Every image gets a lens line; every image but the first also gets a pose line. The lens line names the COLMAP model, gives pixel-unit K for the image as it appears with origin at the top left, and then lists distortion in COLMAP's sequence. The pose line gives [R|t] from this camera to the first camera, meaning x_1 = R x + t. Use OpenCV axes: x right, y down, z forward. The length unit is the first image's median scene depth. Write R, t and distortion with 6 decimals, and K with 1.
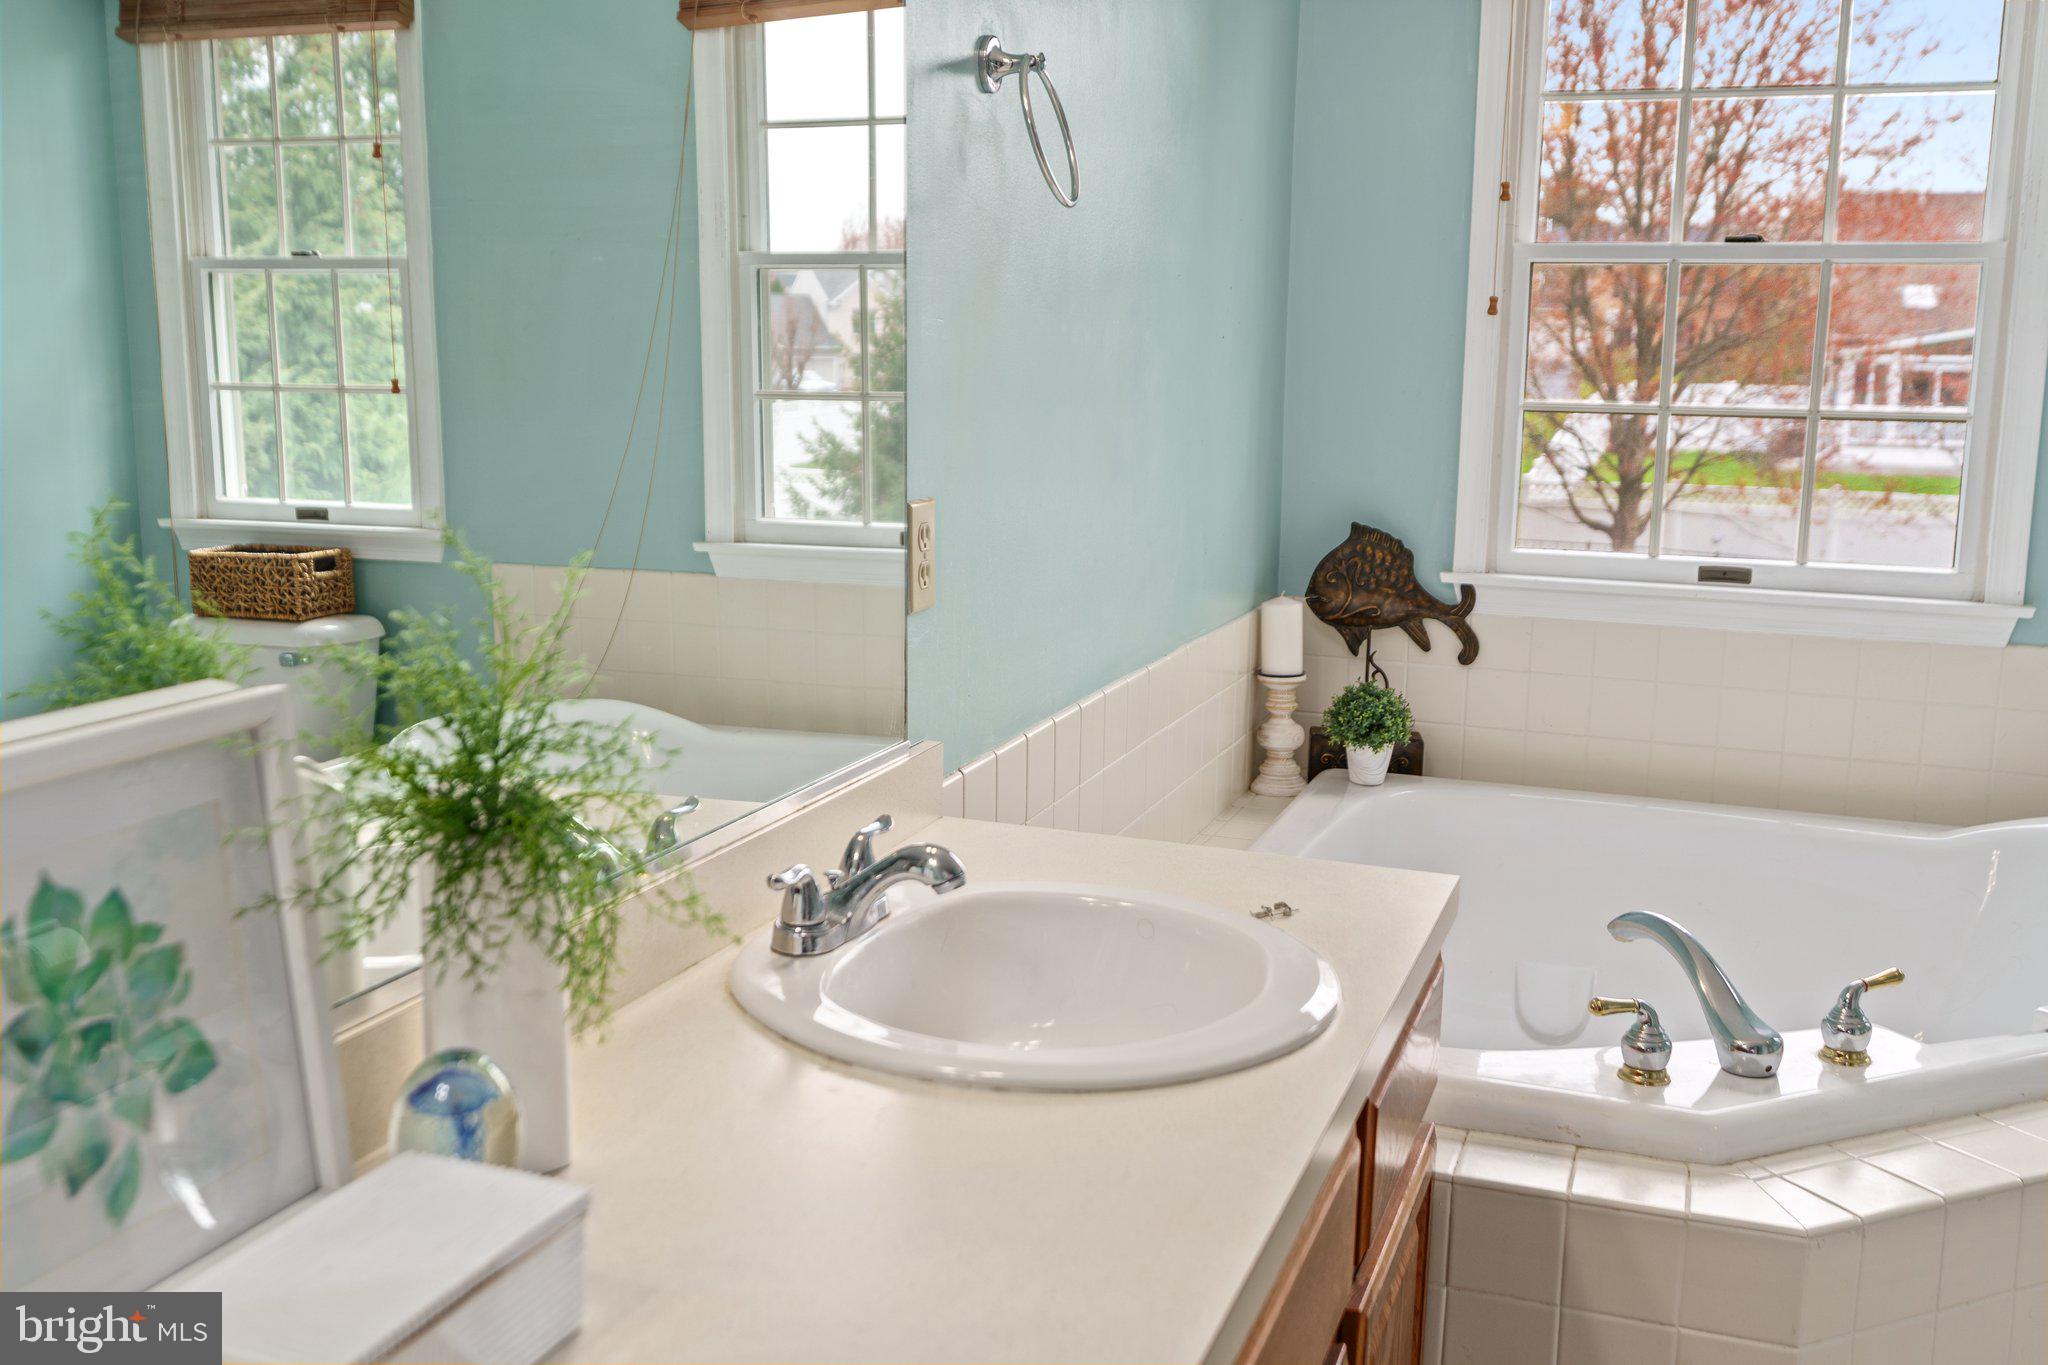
lens RADIAL K [[1980.9, 0, 1009.6], [0, 1980.9, 672.5], [0, 0, 1]] dist [-0.006019, 0.000000]
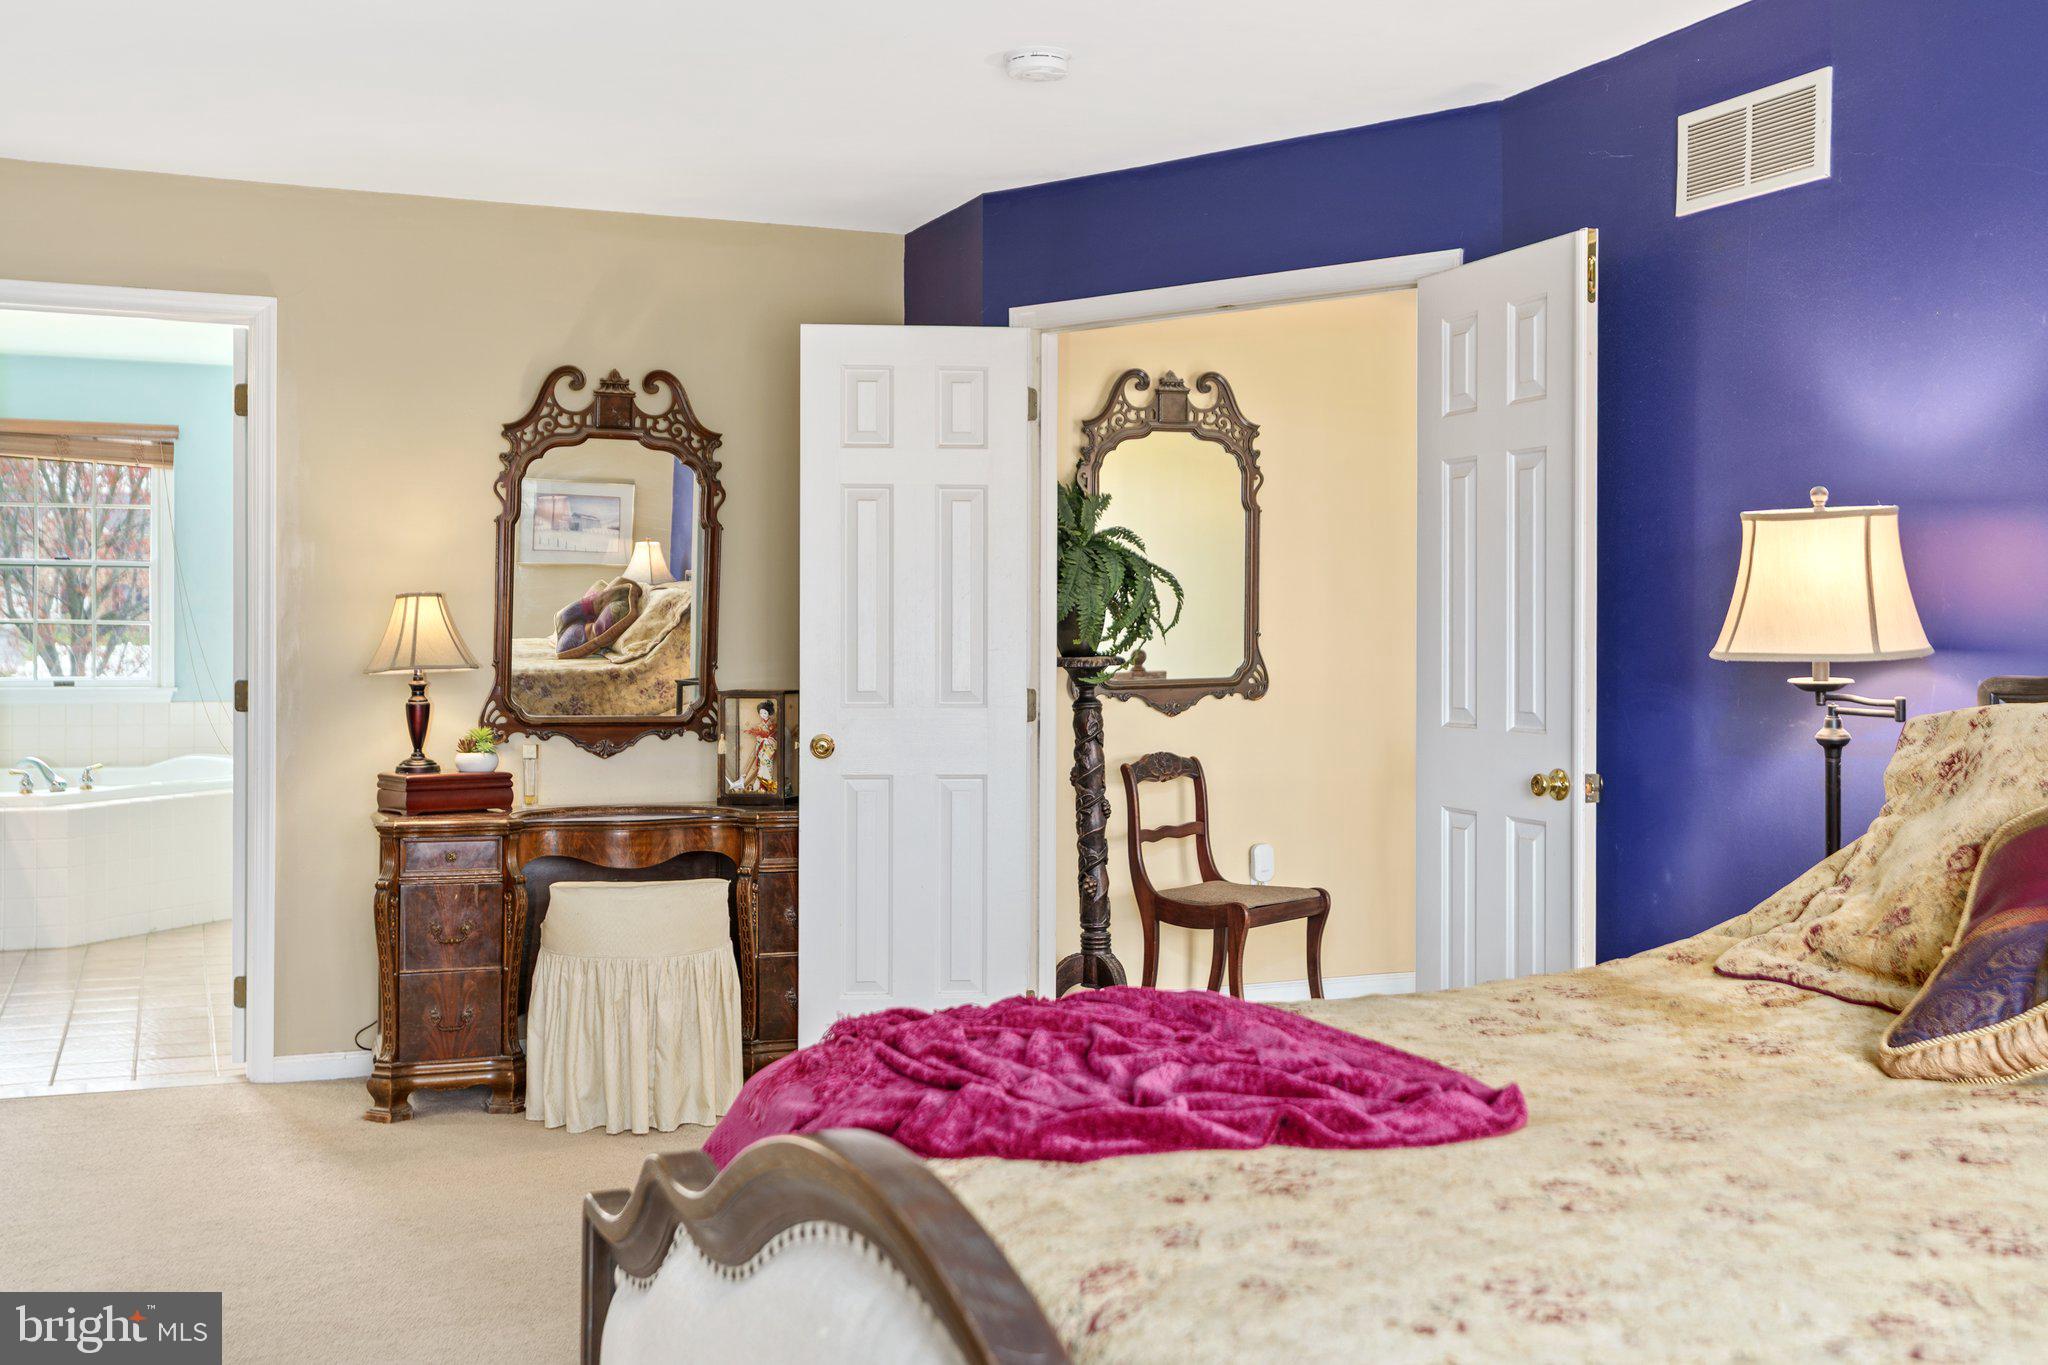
lens RADIAL K [[1980.9, 0, 1023.6], [0, 1980.9, 673.5], [0, 0, 1]] dist [-0.006019, 0.000000]
pose [[0.735005, -0.027397, 0.677508, -0.823644], [0.115001, 0.989744, -0.084738, 0.487021], [-0.668238, 0.140197, 0.730618, -3.028545]]
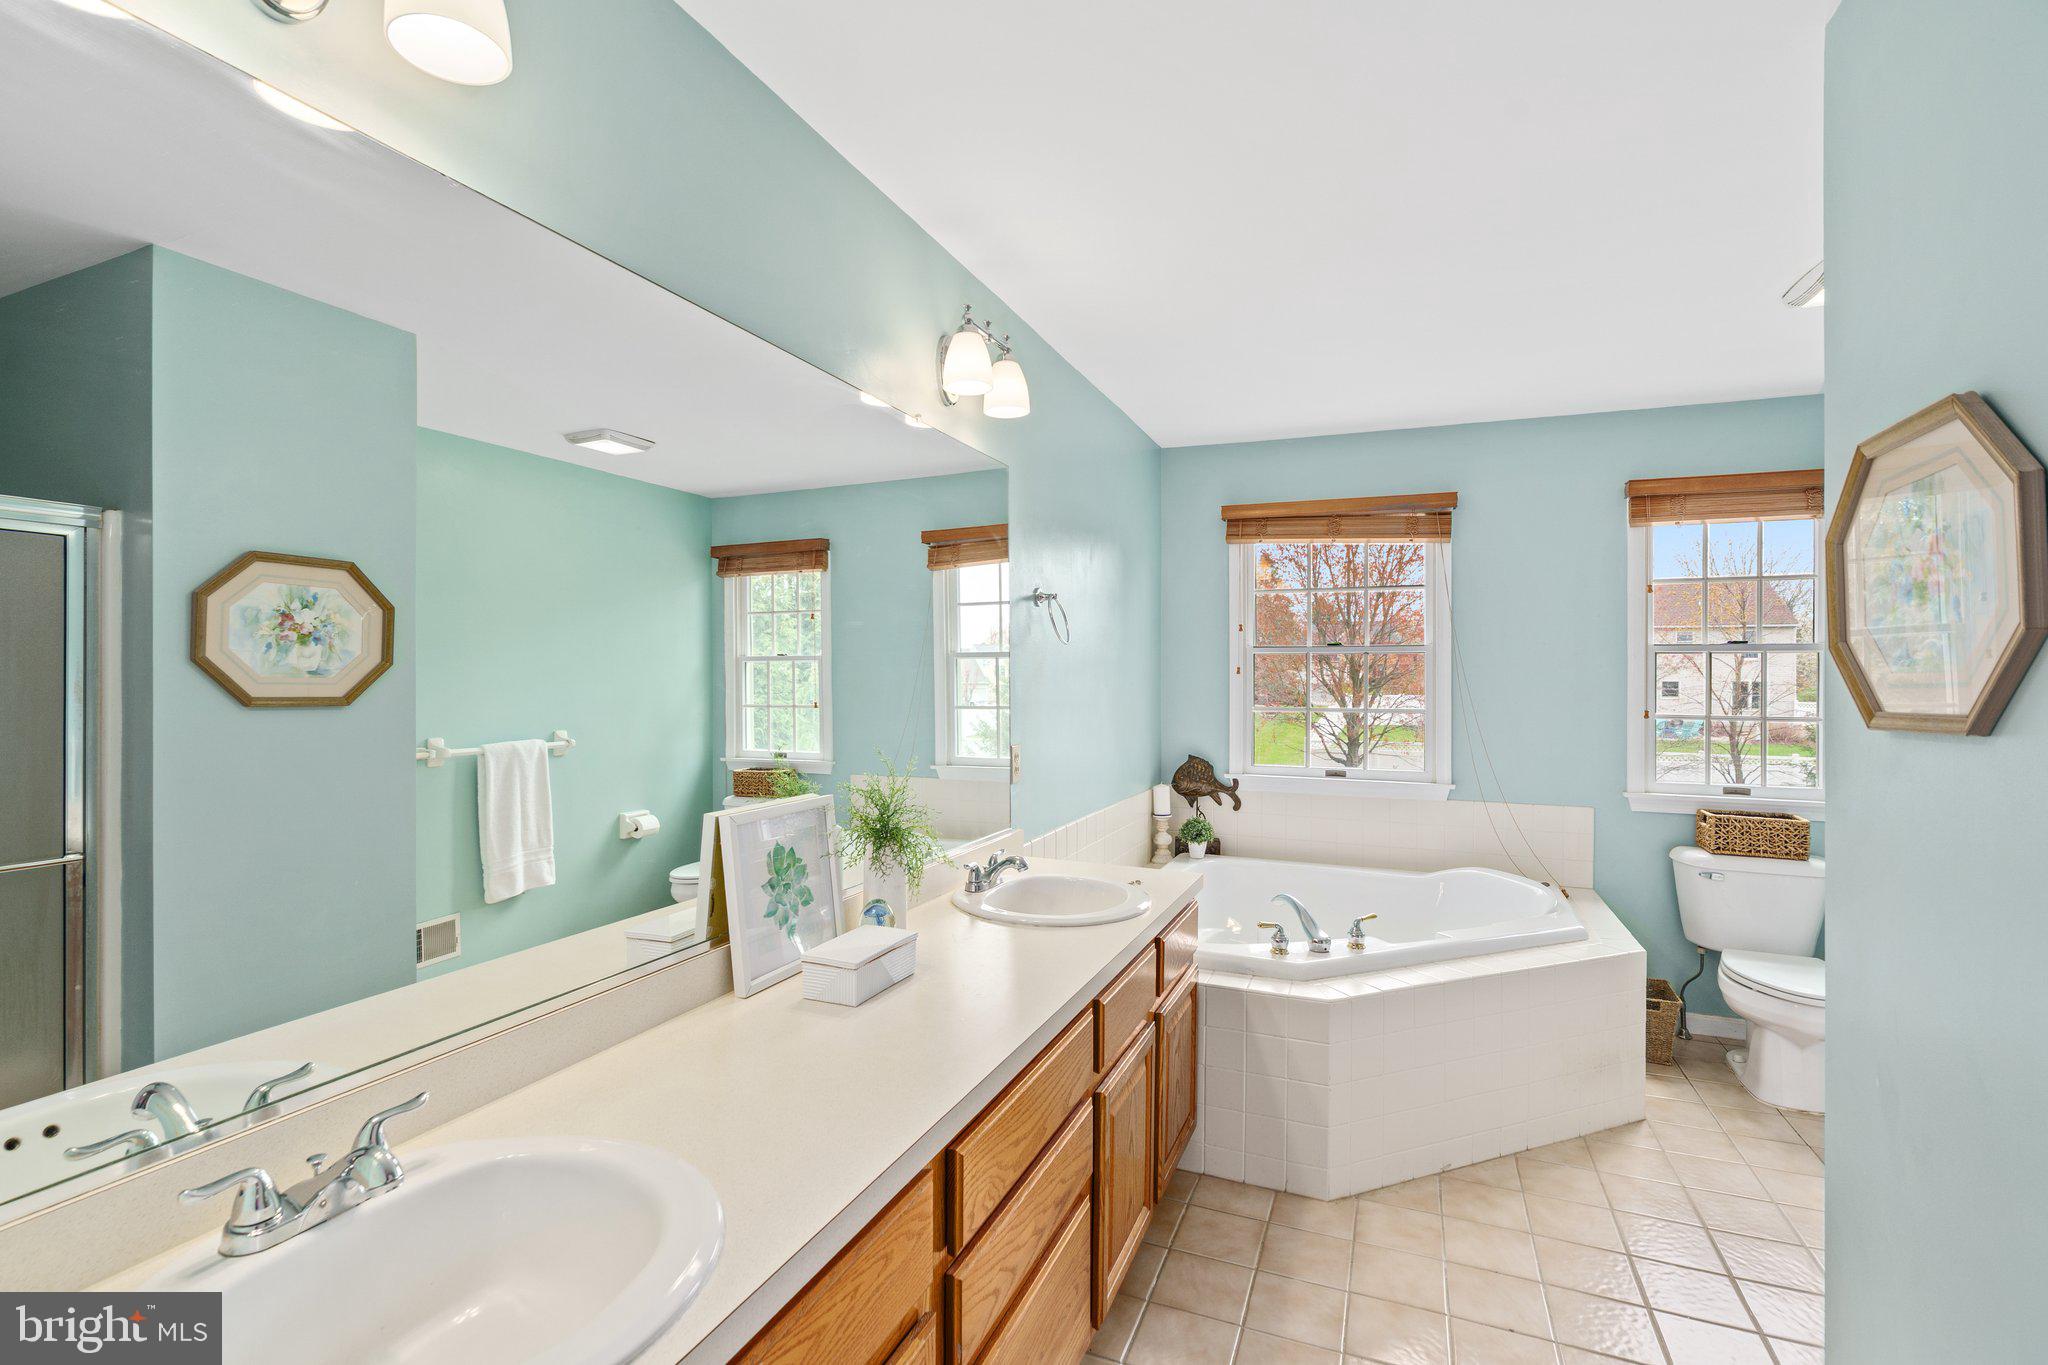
lens RADIAL K [[918.4, 0, 1008.7], [0, 918.4, 691.9], [0, 0, 1]] dist [0.001543, 0.000101]
pose [[0.997961, -0.011996, -0.062695, 0.029304], [0.002399, 0.988538, -0.150955, 0.038364], [0.063787, 0.150497, 0.986550, -0.328096]]
